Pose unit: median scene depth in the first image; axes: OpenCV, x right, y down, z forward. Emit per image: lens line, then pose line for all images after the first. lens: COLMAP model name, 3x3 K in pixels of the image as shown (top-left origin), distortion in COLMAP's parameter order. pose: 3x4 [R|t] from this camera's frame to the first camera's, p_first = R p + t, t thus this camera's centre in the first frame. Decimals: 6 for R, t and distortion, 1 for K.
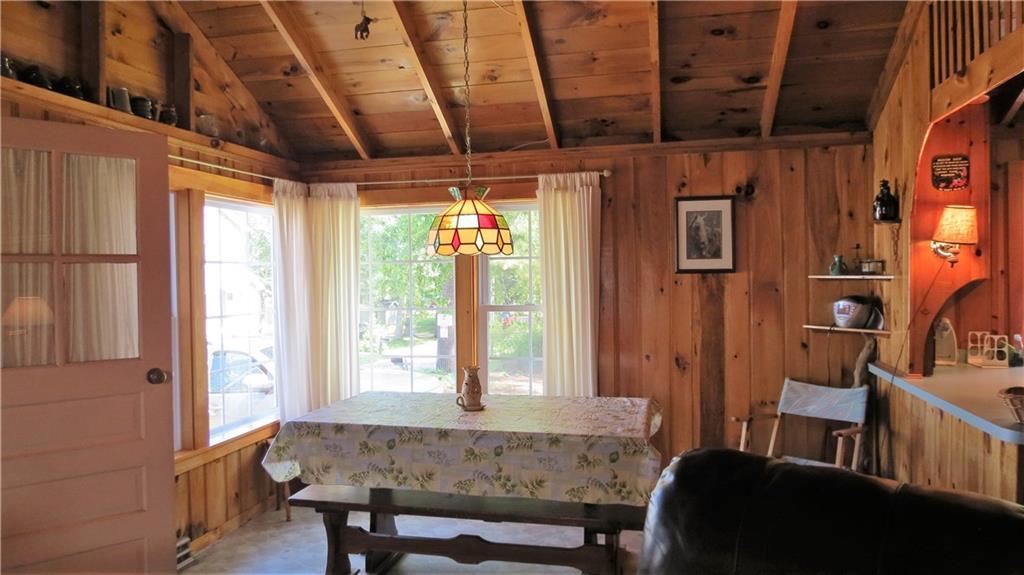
lens RADIAL K [[721.1, 0, 509.7], [0, 721.1, 290.6], [0, 0, 1]] dist [-0.003955, -0.028332]
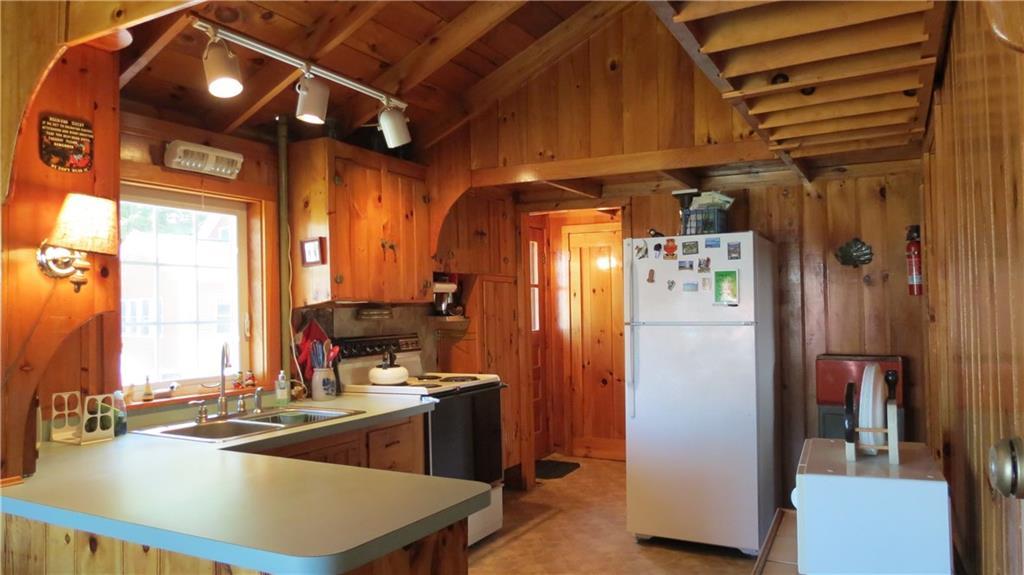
lens RADIAL K [[721.1, 0, 509.7], [0, 721.1, 290.6], [0, 0, 1]] dist [-0.003955, -0.028332]
pose [[0.269937, 0.037935, 0.962130, 0.118604], [0.033411, 0.998253, -0.048733, 0.008726], [-0.962298, 0.045301, 0.268198, 0.460739]]
